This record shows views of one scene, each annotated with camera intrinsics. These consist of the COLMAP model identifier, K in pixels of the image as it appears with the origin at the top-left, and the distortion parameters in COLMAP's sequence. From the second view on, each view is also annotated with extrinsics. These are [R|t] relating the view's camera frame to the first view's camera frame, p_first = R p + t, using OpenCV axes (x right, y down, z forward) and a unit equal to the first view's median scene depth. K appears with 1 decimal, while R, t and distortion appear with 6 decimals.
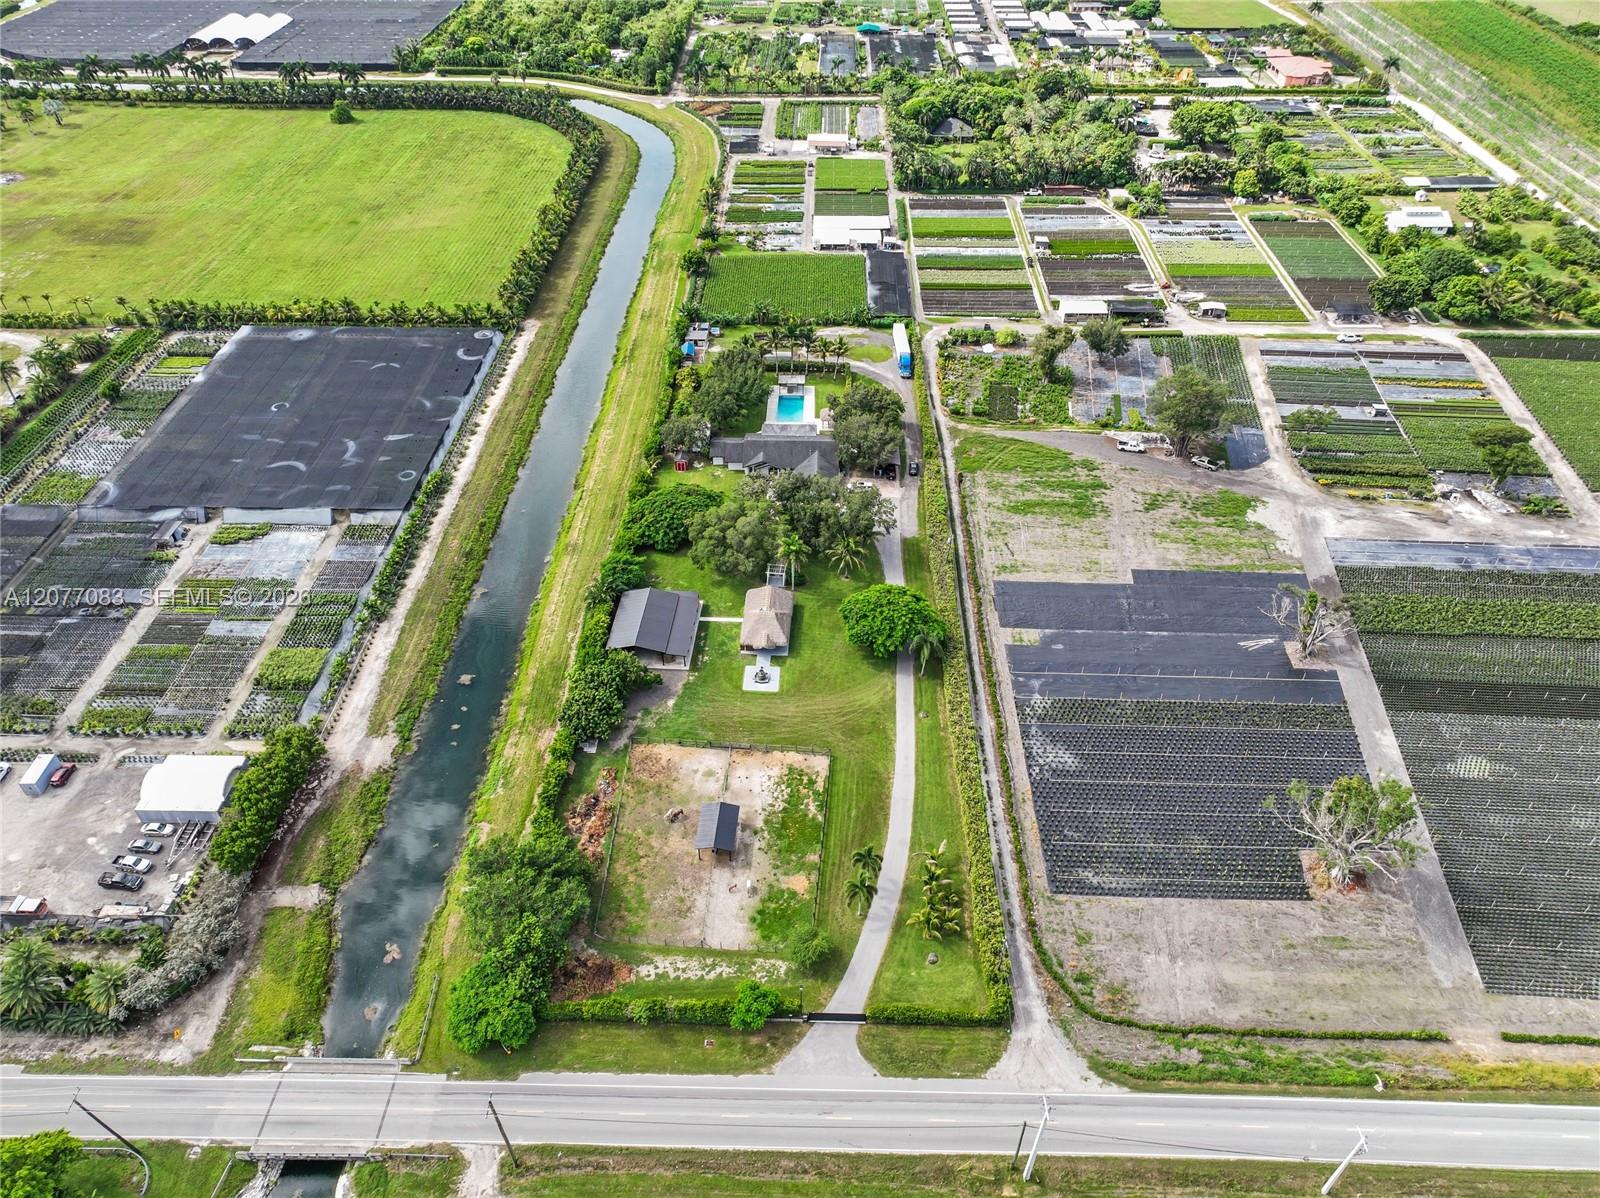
lens RADIAL K [[1124.0, 0, 796.0], [0, 1124.0, 597.0], [0, 0, 1]] dist [0.000195, 0.014547]
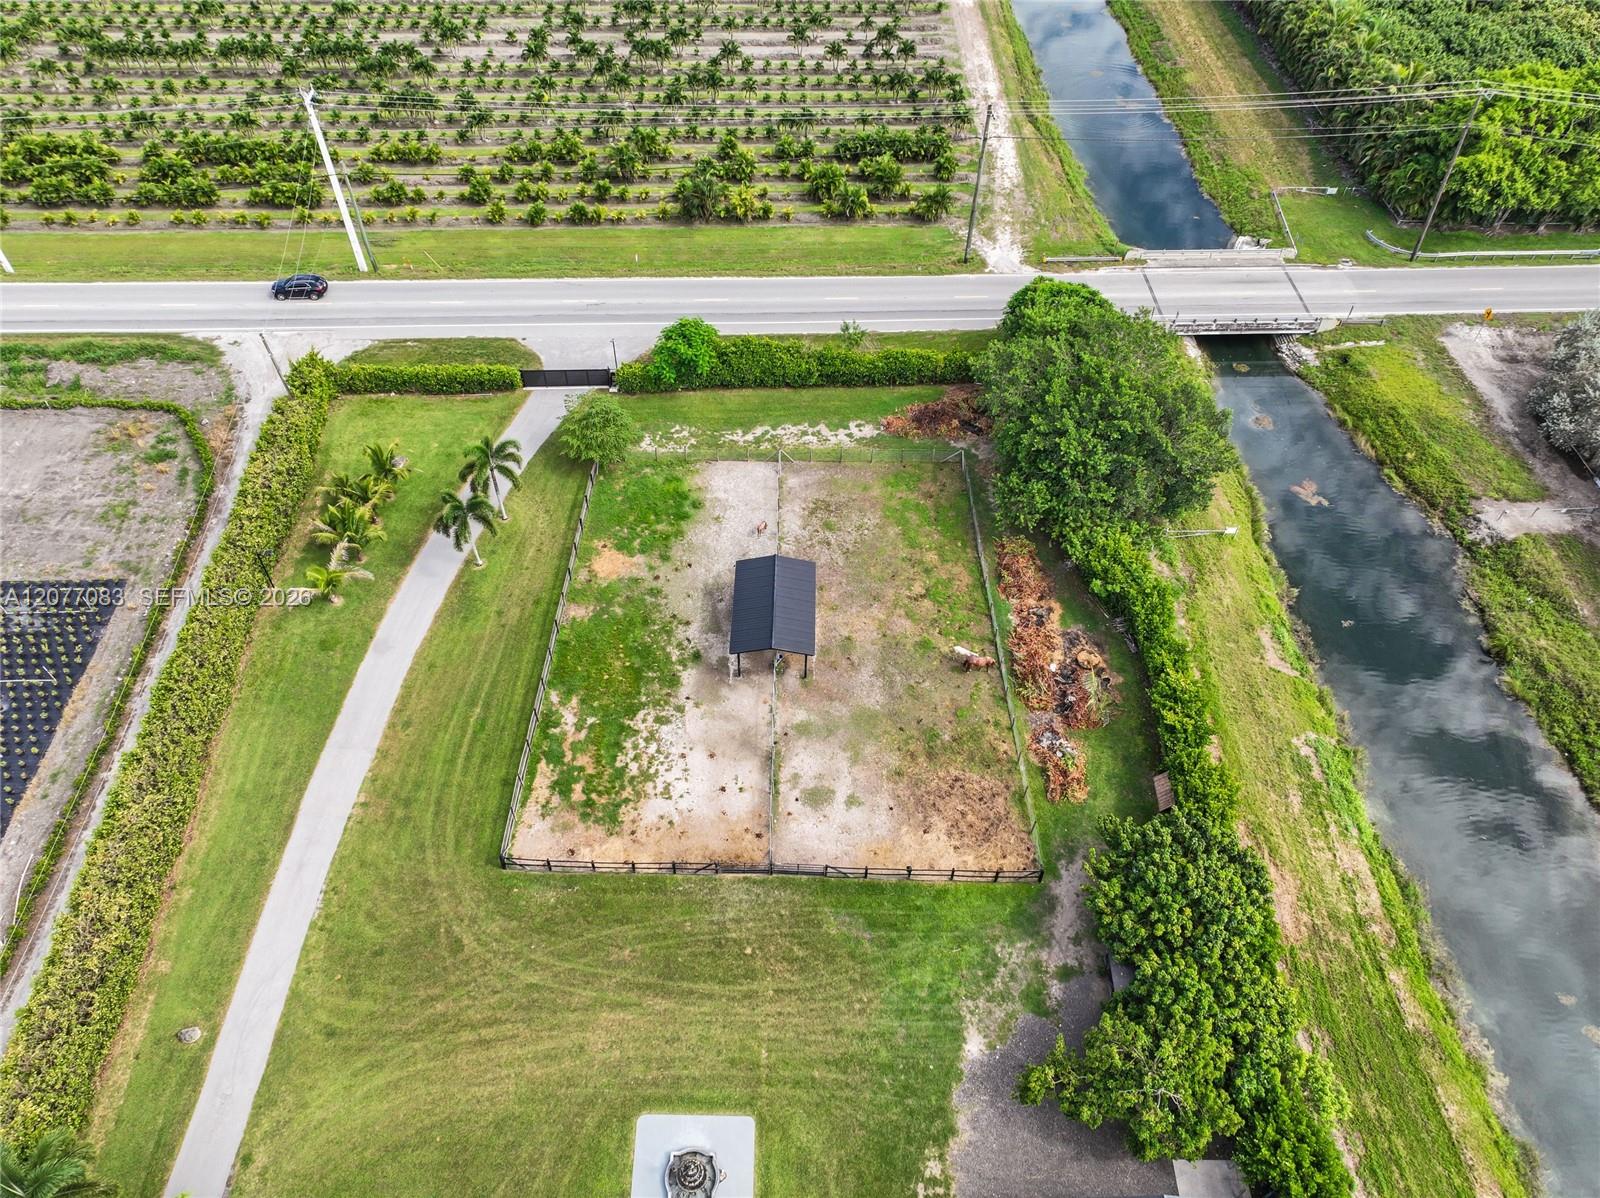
lens RADIAL K [[1121.0, 0, 796.2], [0, 1121.0, 596.2], [0, 0, 1]] dist [-0.003653, 0.023583]
pose [[-0.998400, 0.038125, -0.041762, -0.045960], [-0.040659, 0.029269, 0.998744, -0.201649], [0.039300, 0.998844, -0.027672, 0.776207]]
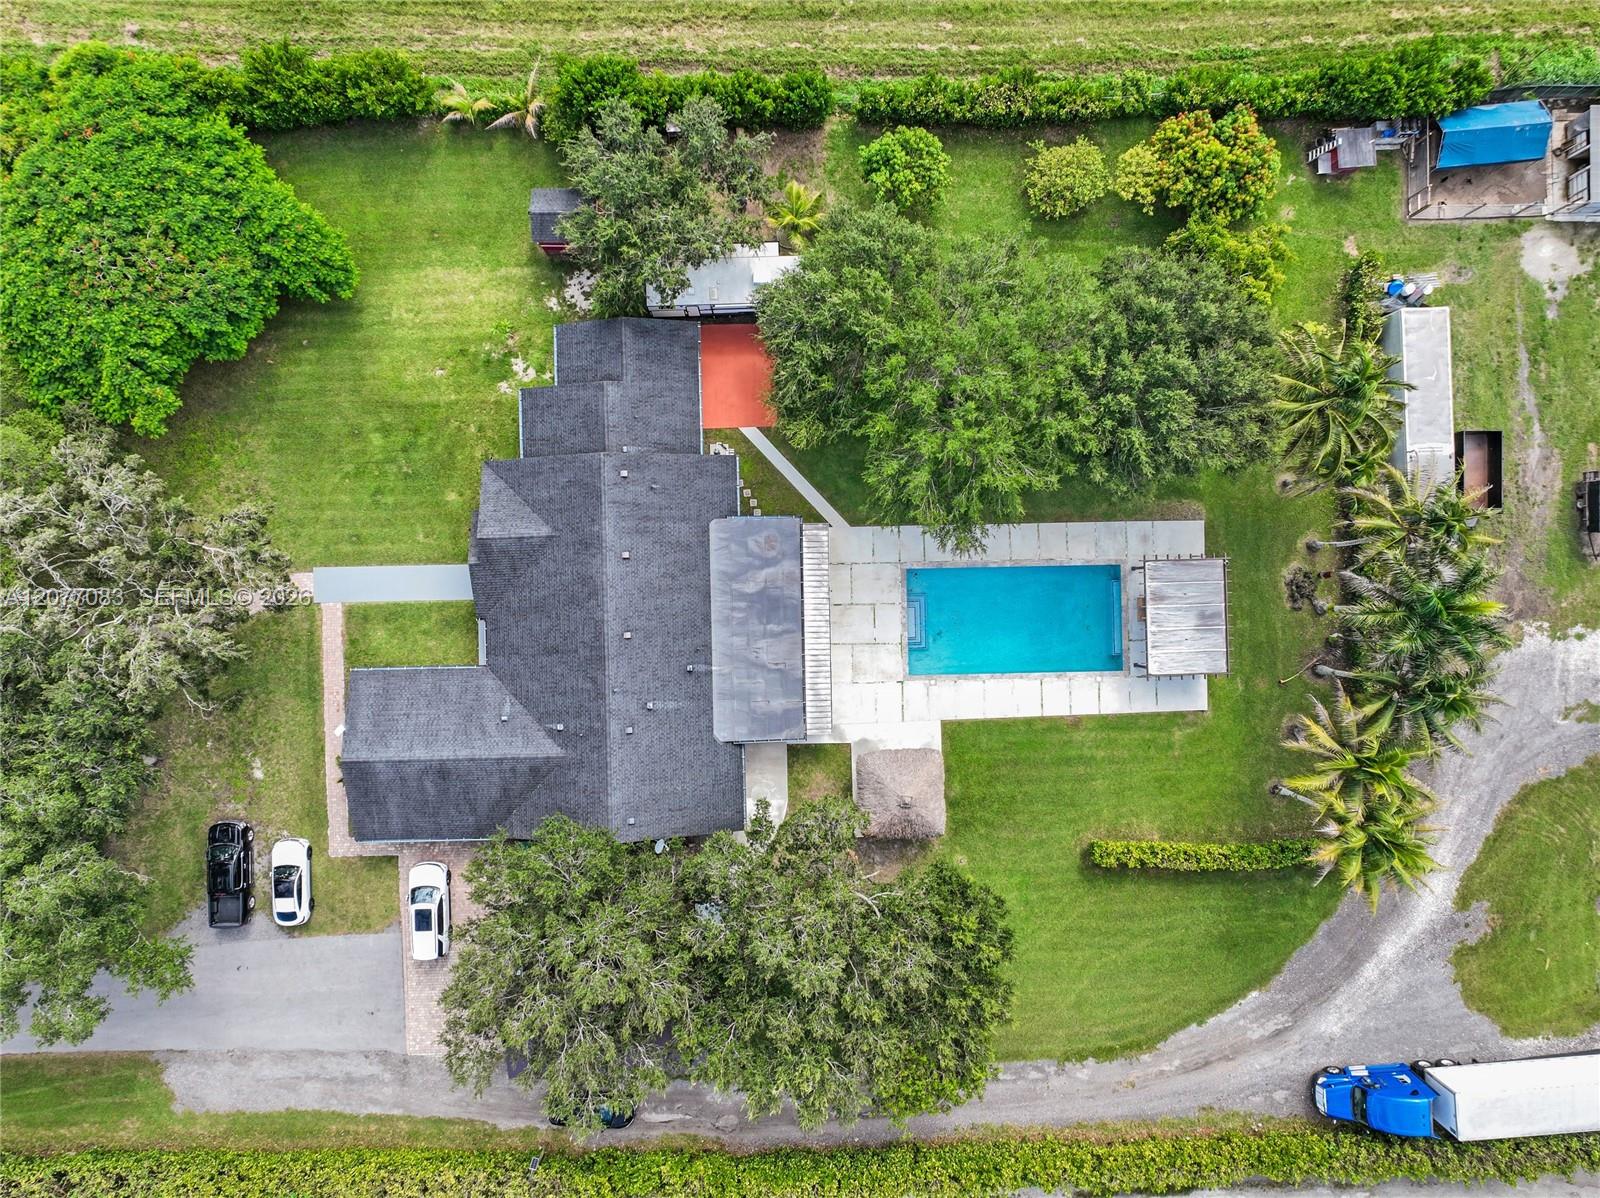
lens RADIAL K [[1121.0, 0, 796.2], [0, 1121.0, 596.2], [0, 0, 1]] dist [-0.003653, 0.023583]
pose [[0.049523, 0.998764, 0.004184, -0.016248], [-0.643804, 0.028719, 0.764652, -0.398158], [0.763586, -0.040562, 0.644430, 0.992250]]
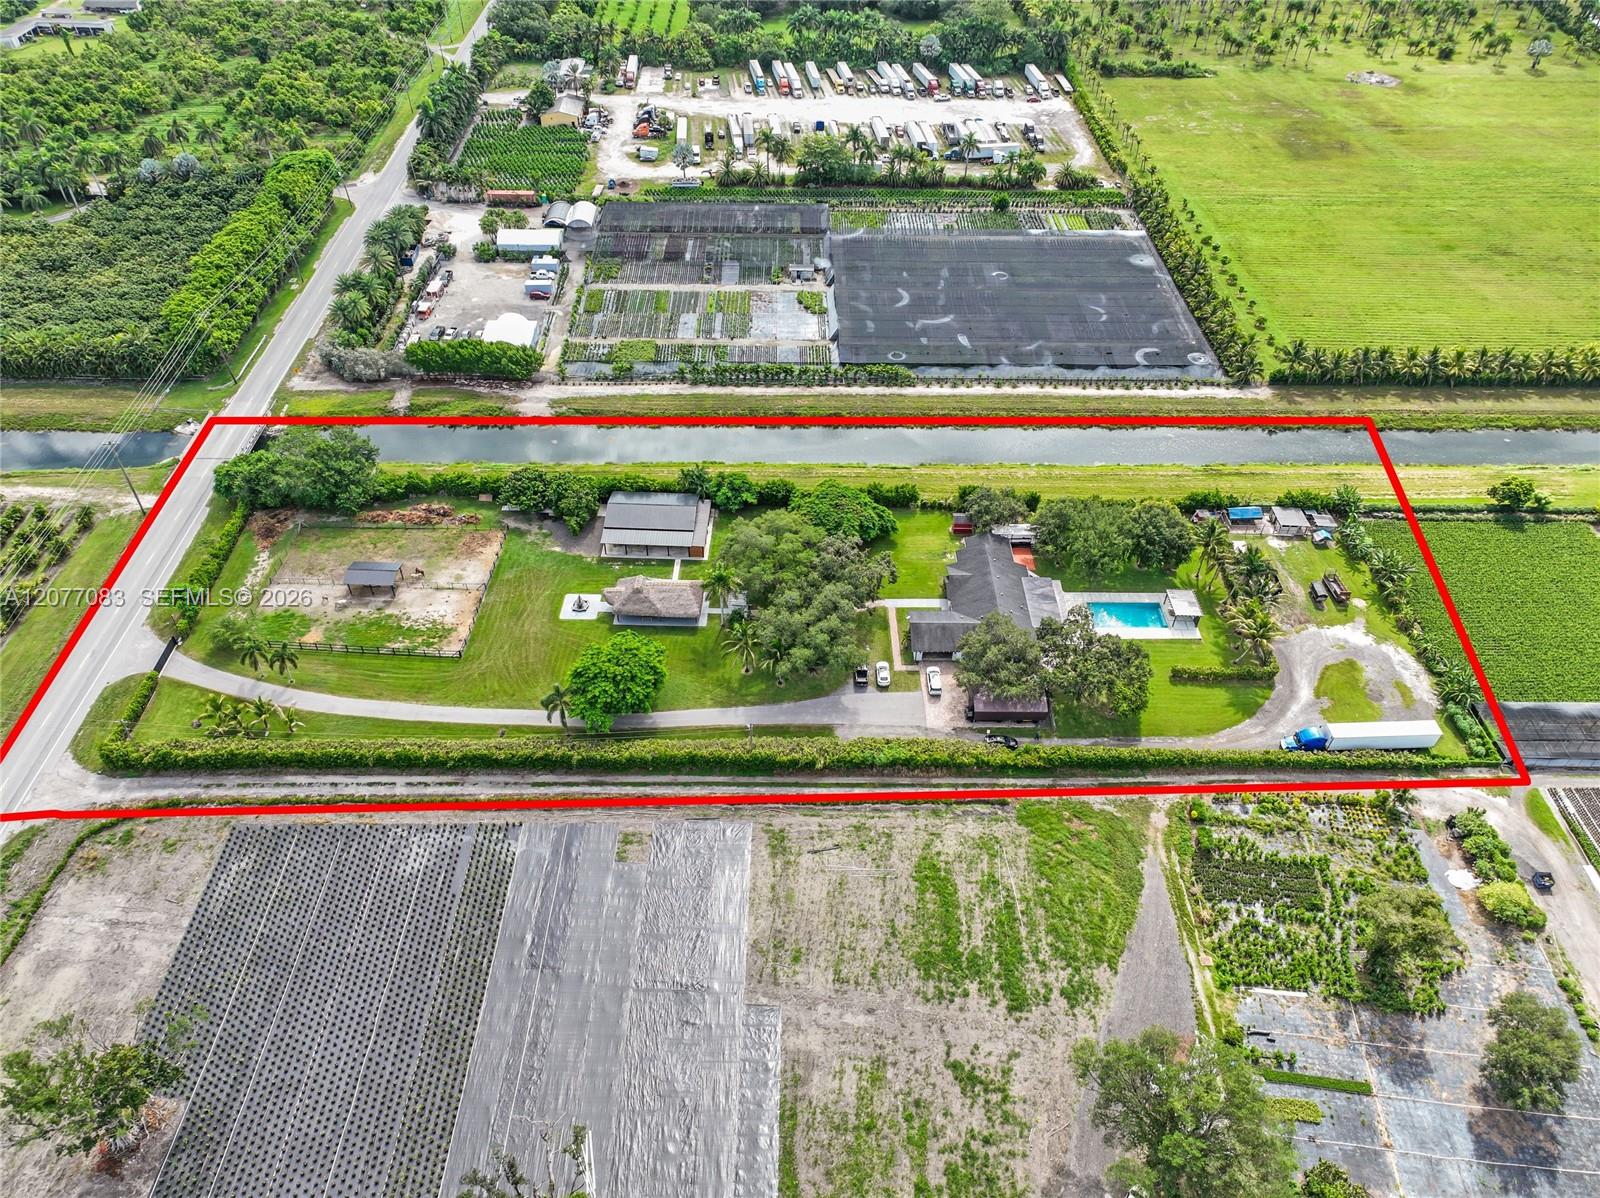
lens RADIAL K [[1124.0, 0, 796.0], [0, 1124.0, 597.0], [0, 0, 1]] dist [0.000195, 0.014547]
pose [[0.033733, 0.676305, -0.735849, 0.617832], [-0.644008, 0.577740, 0.501468, -0.486311], [0.764275, 0.456976, 0.455035, 0.630326]]
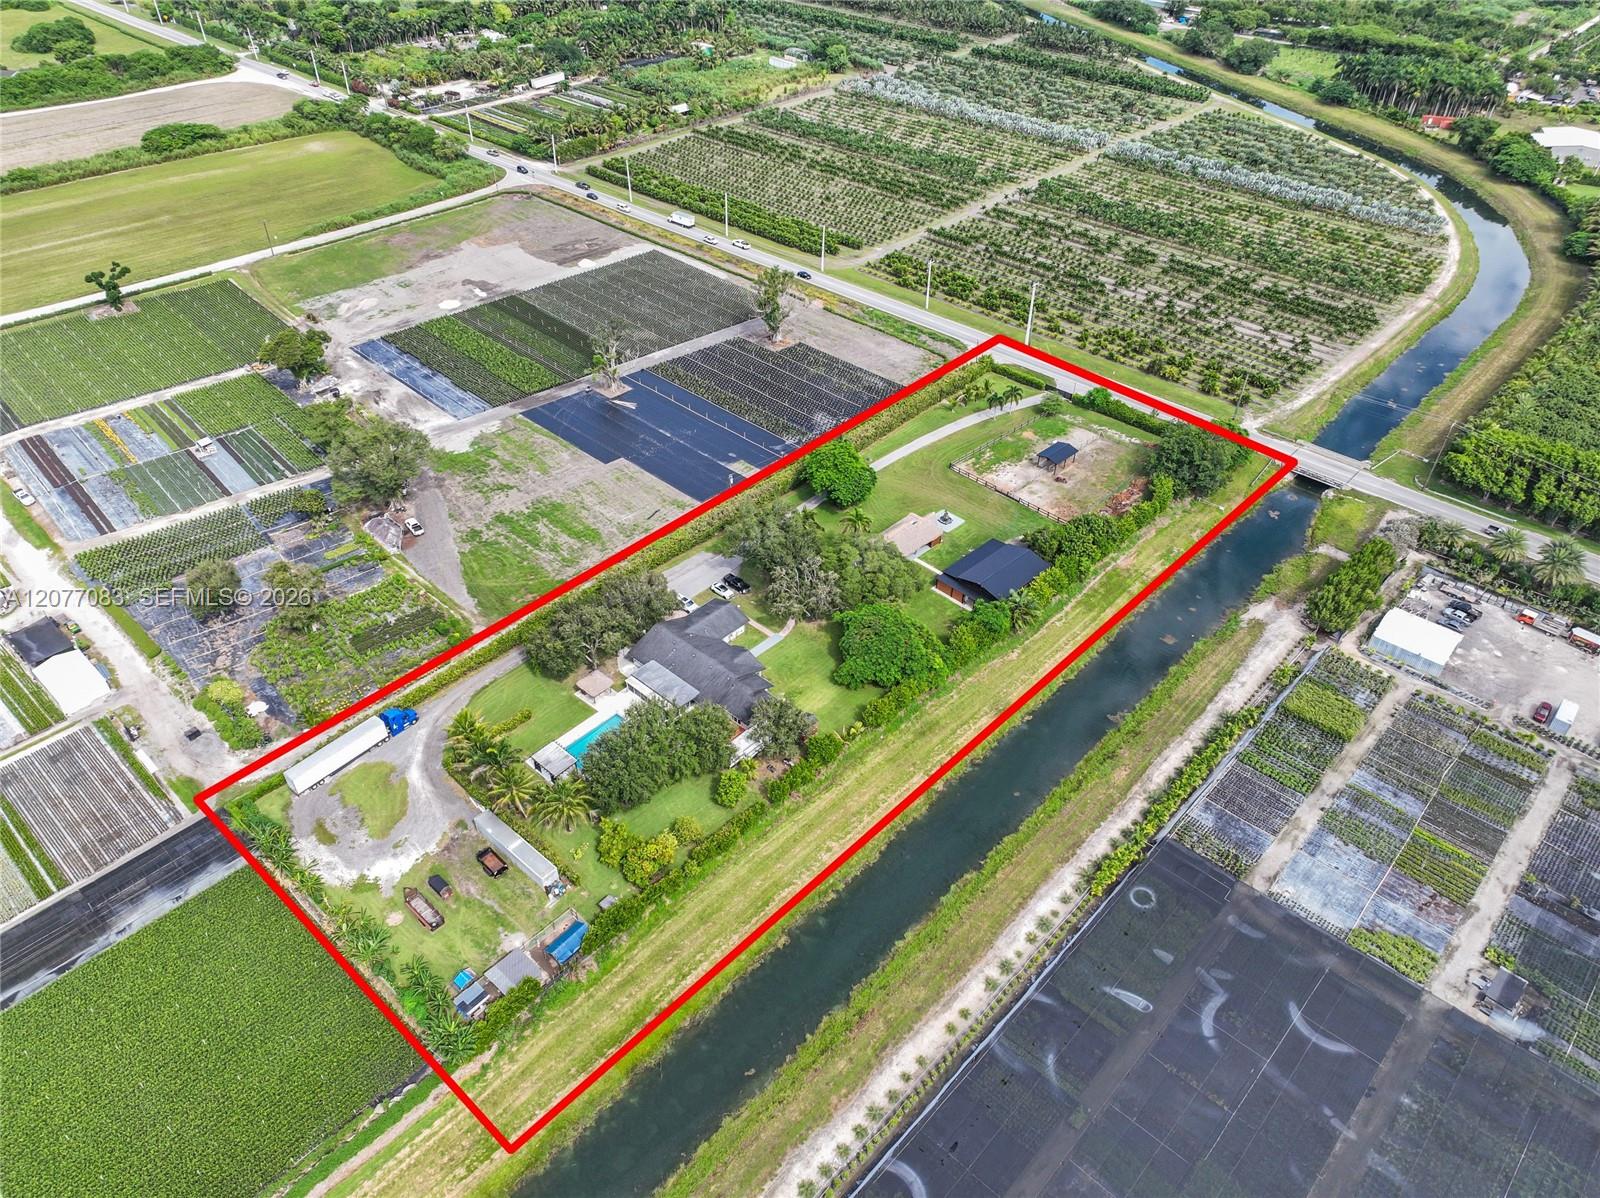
lens RADIAL K [[1124.0, 0, 796.0], [0, 1124.0, 597.0], [0, 0, 1]] dist [0.000195, 0.014547]
pose [[-0.751359, -0.414713, 0.513297, -0.513784], [0.413363, 0.310542, 0.855976, -0.914082], [-0.514385, 0.855323, -0.061902, 1.111522]]
